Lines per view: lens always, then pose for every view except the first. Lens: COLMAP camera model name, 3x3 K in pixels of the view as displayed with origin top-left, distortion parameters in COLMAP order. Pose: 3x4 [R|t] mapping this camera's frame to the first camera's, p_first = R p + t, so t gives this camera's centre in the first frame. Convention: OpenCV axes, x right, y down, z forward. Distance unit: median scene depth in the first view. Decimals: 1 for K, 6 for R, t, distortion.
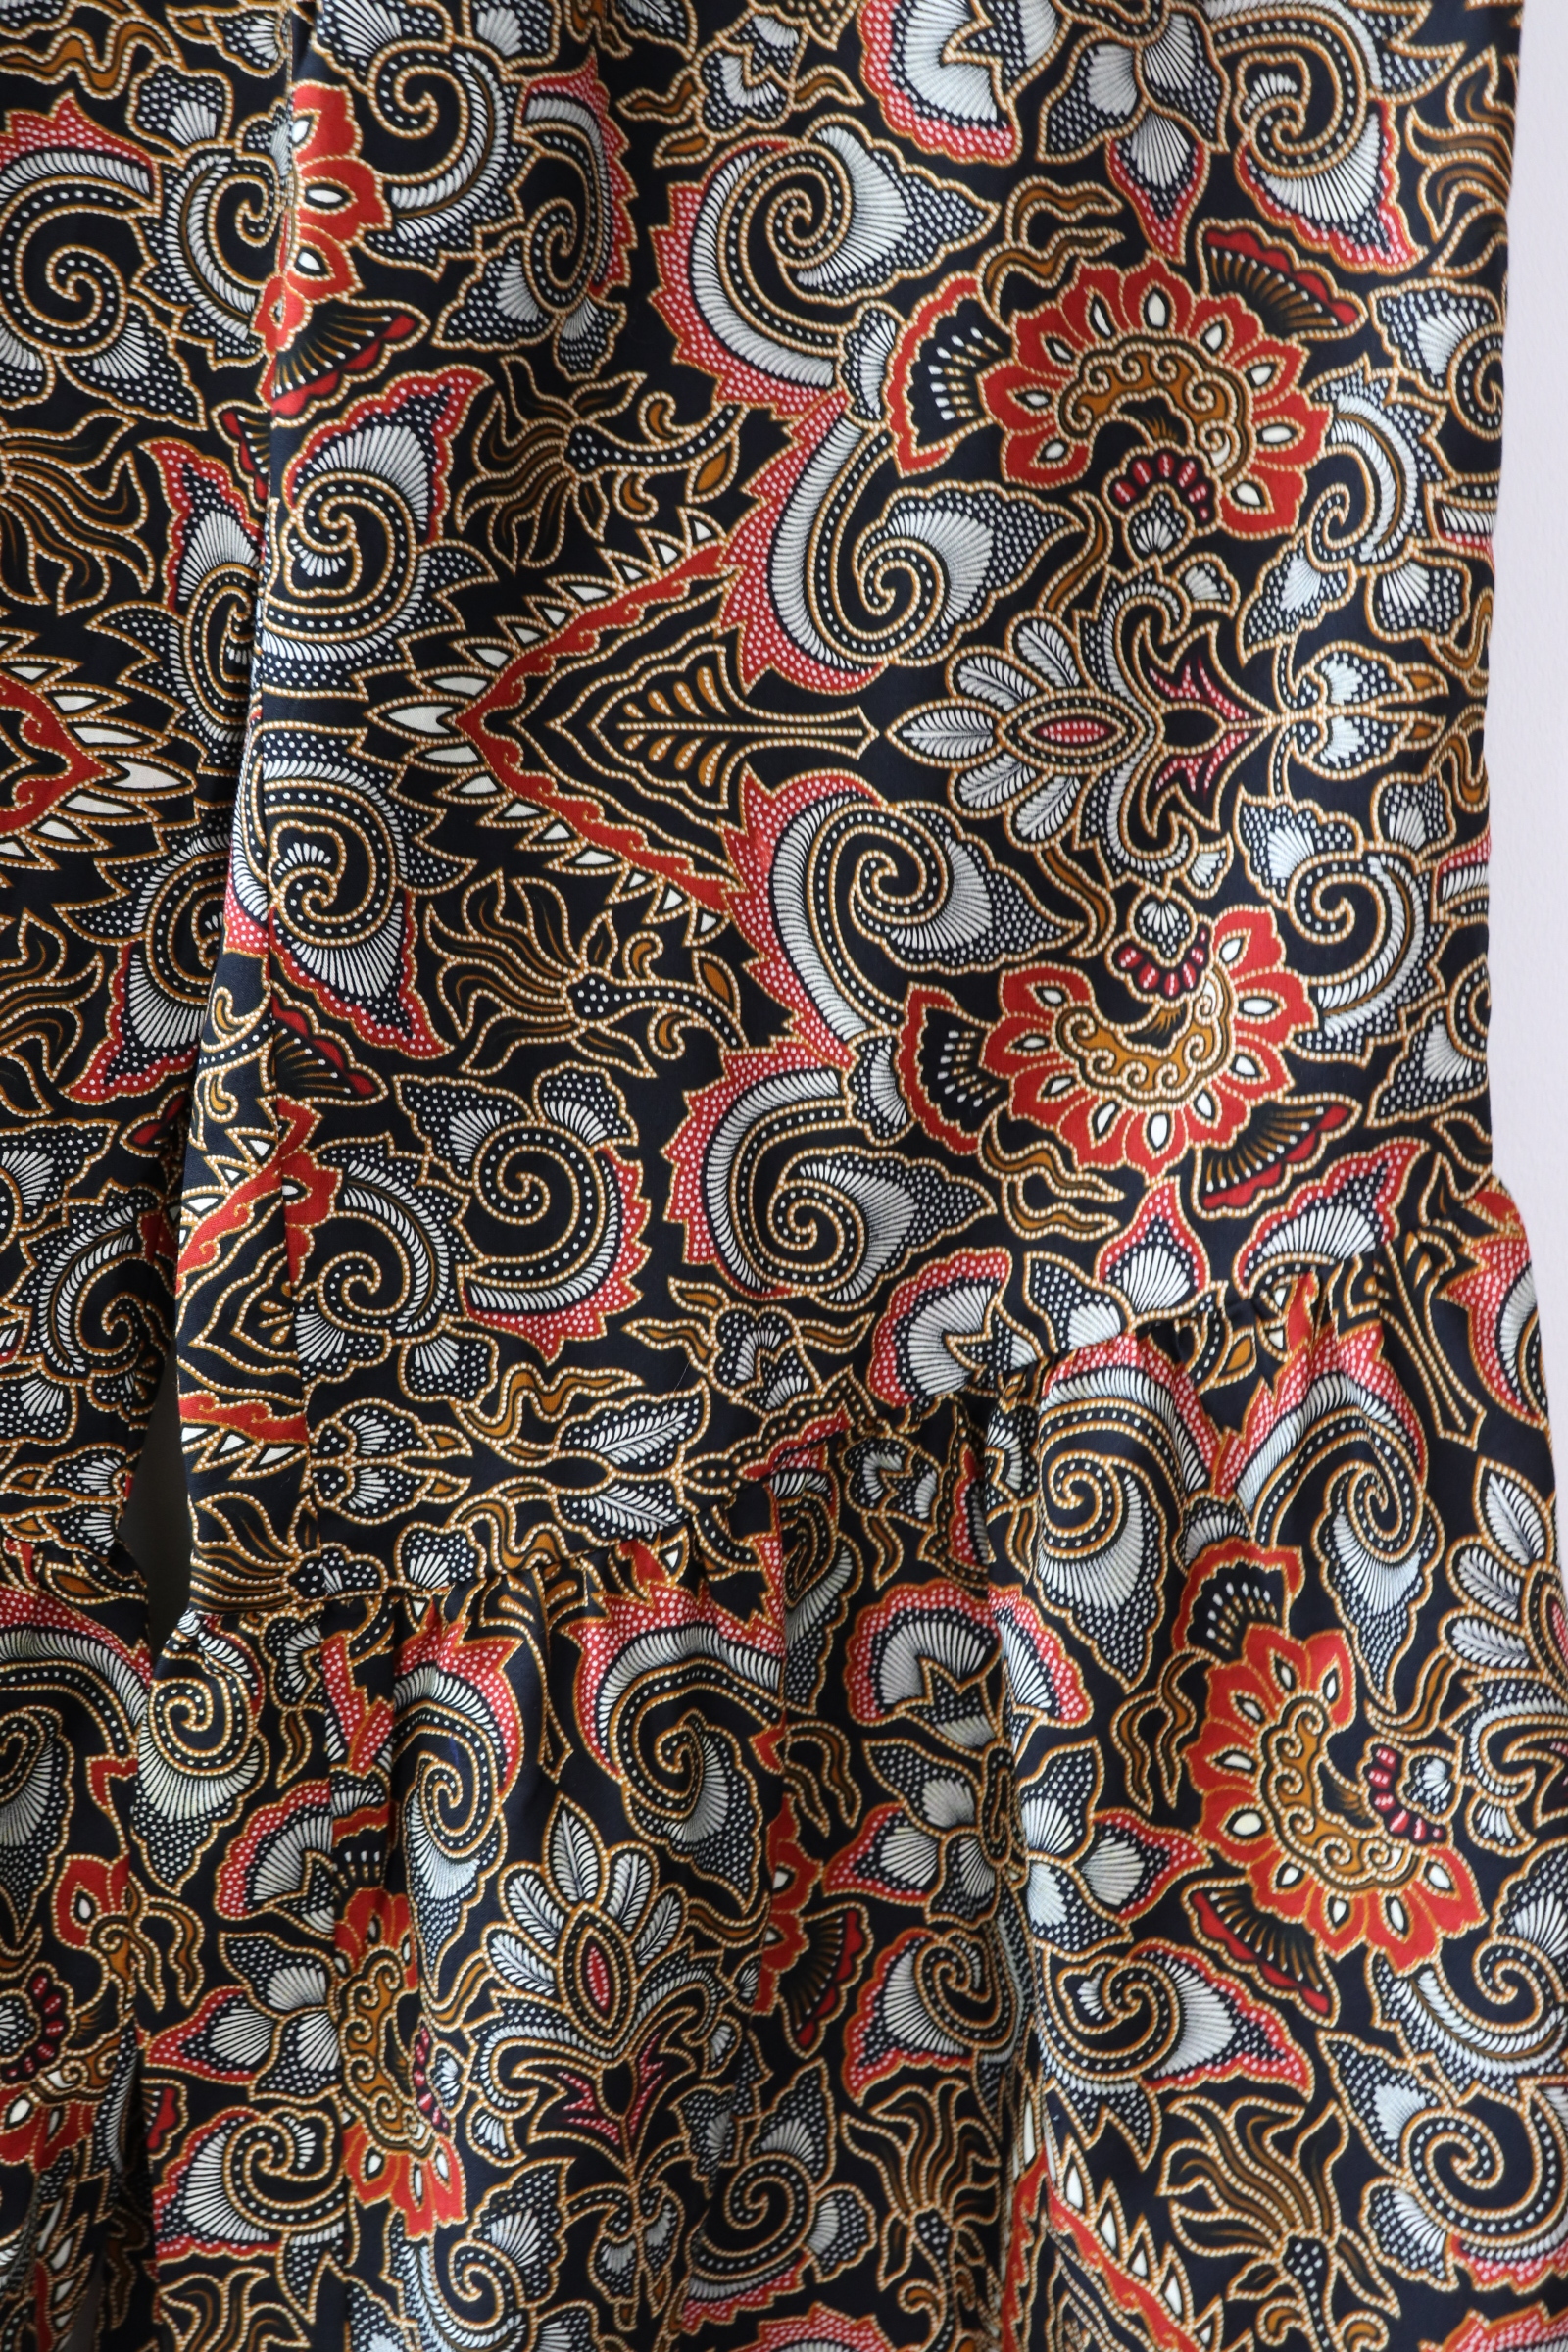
lens RADIAL K [[3211.9, 0, 783.5], [0, 3211.9, 1138.1], [0, 0, 1]] dist [-0.039404, 0.304919]
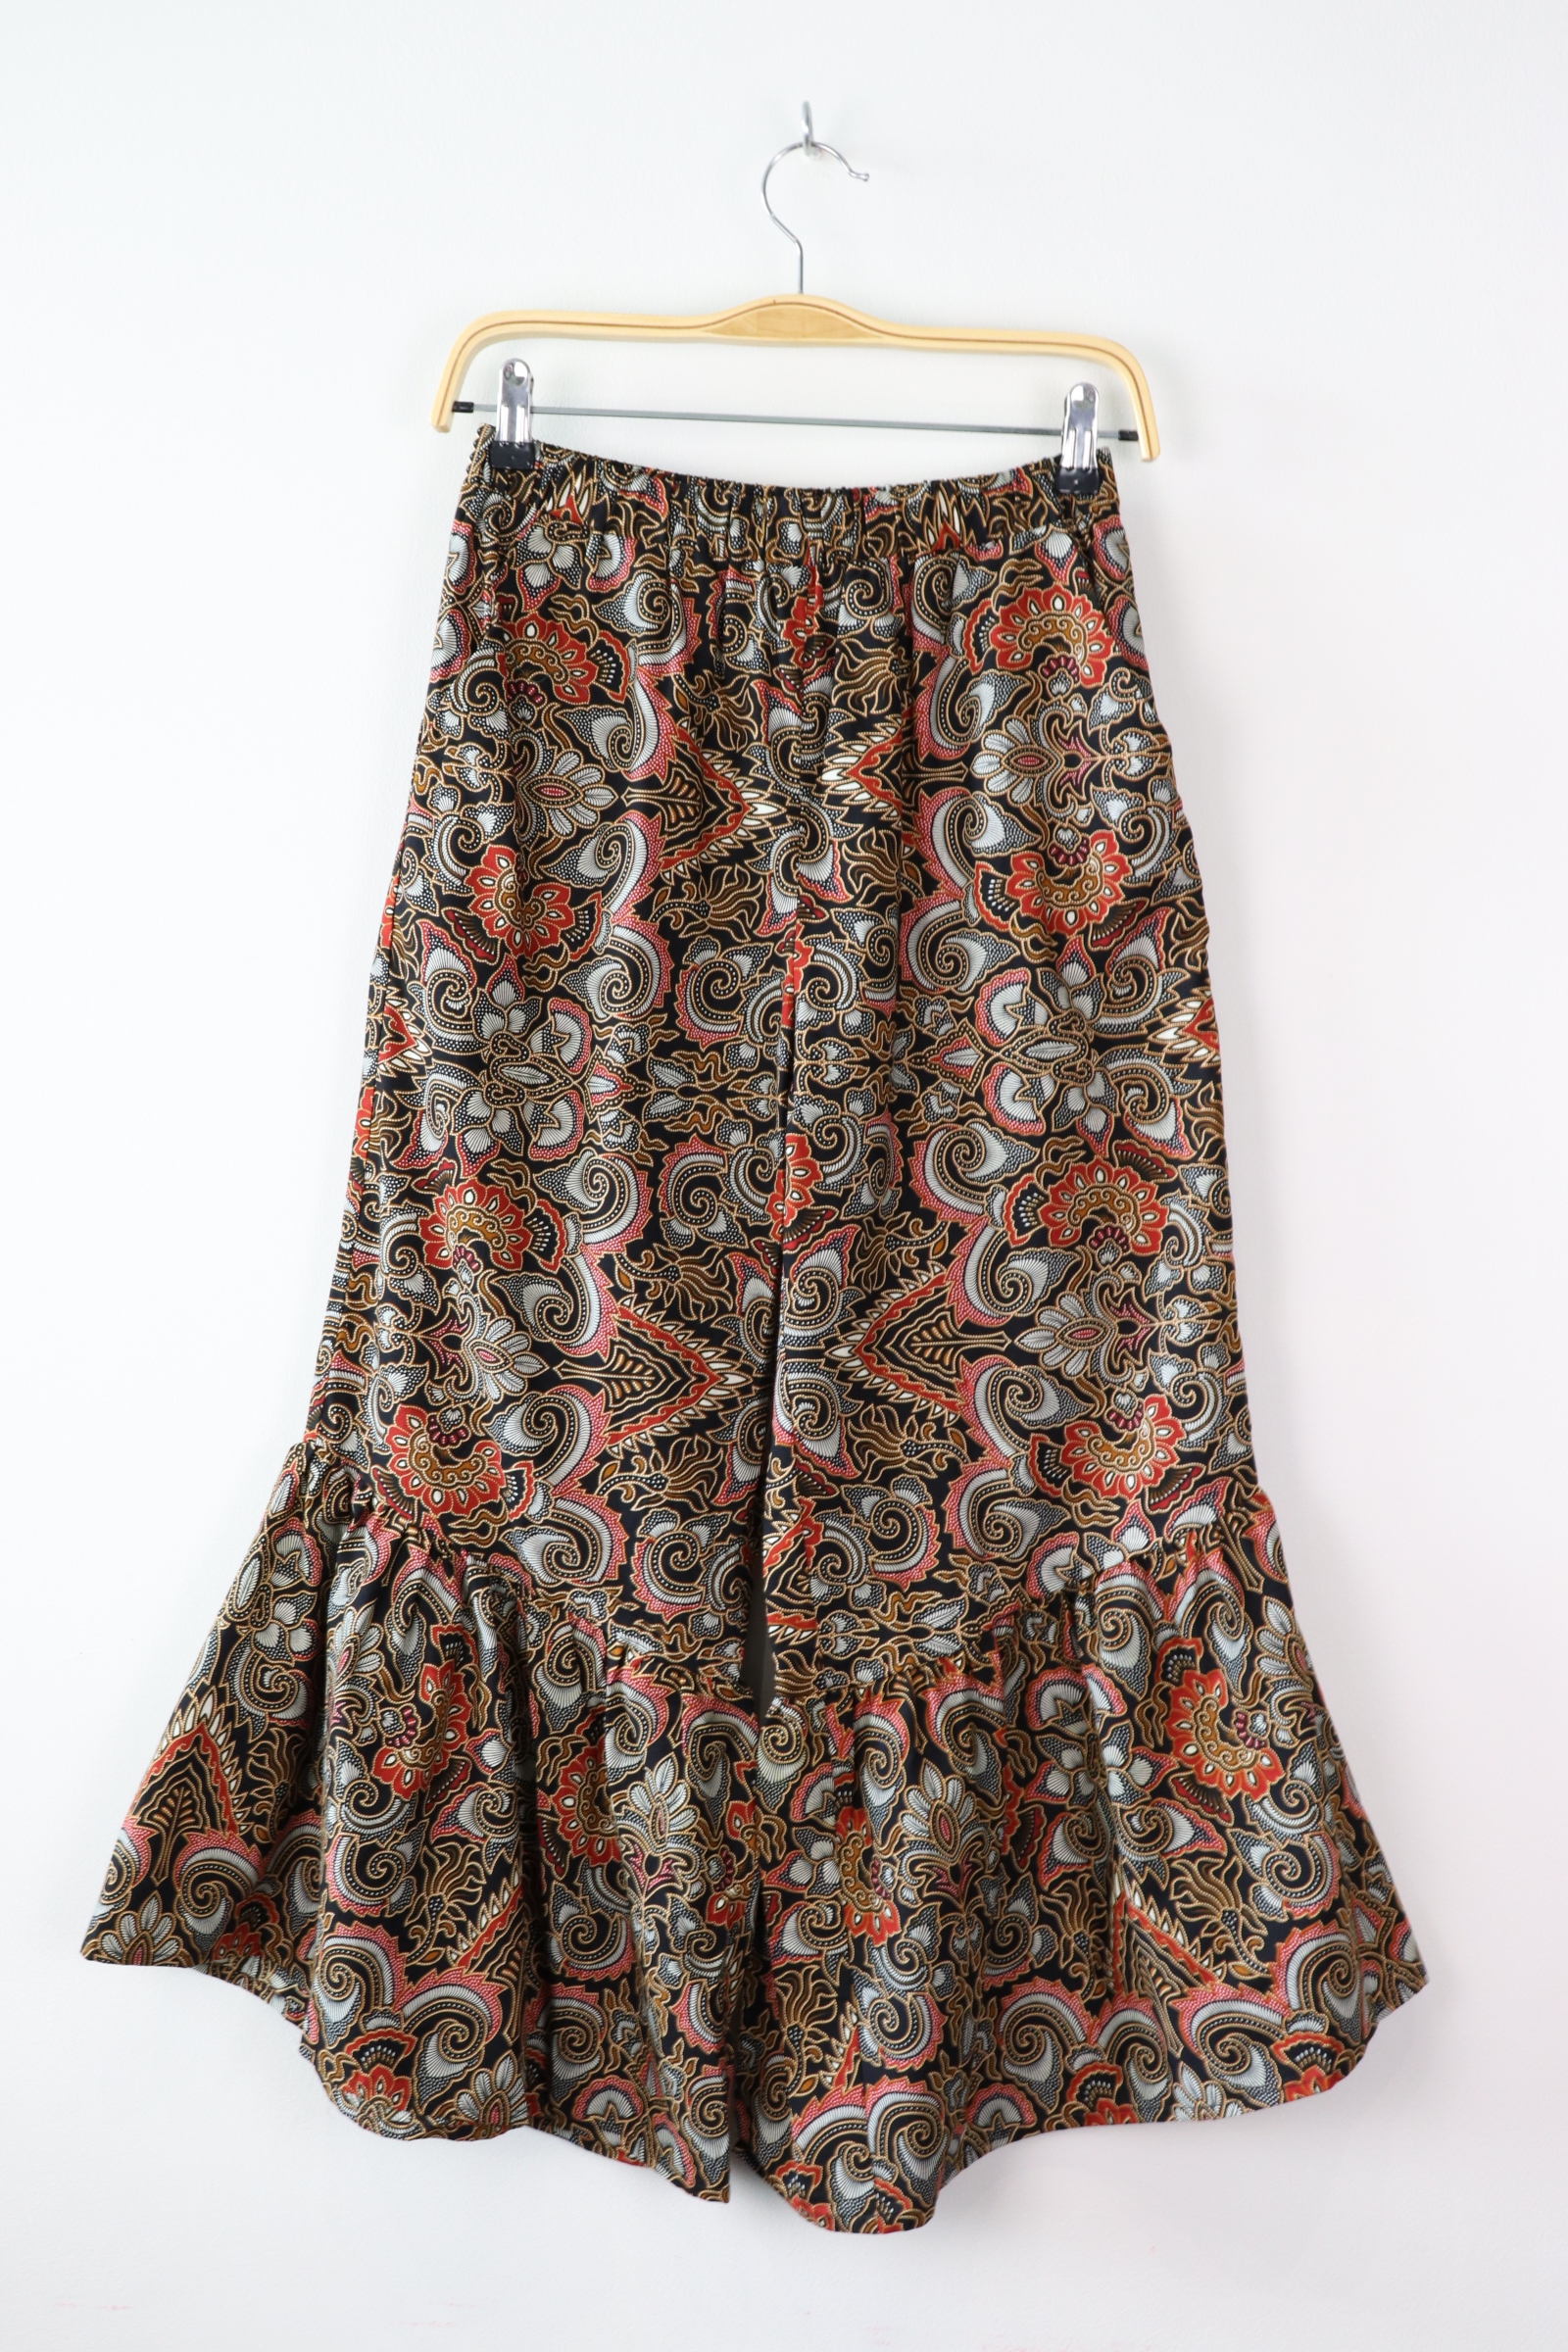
lens RADIAL K [[2458.2, 0, 778.5], [0, 2458.2, 1147.2], [0, 0, 1]] dist [-0.104698, 0.212486]
pose [[0.996337, -0.084102, -0.015455, -0.115446], [0.081378, 0.988078, -0.130689, -0.034290], [0.026262, 0.128952, 0.991303, -1.023172]]
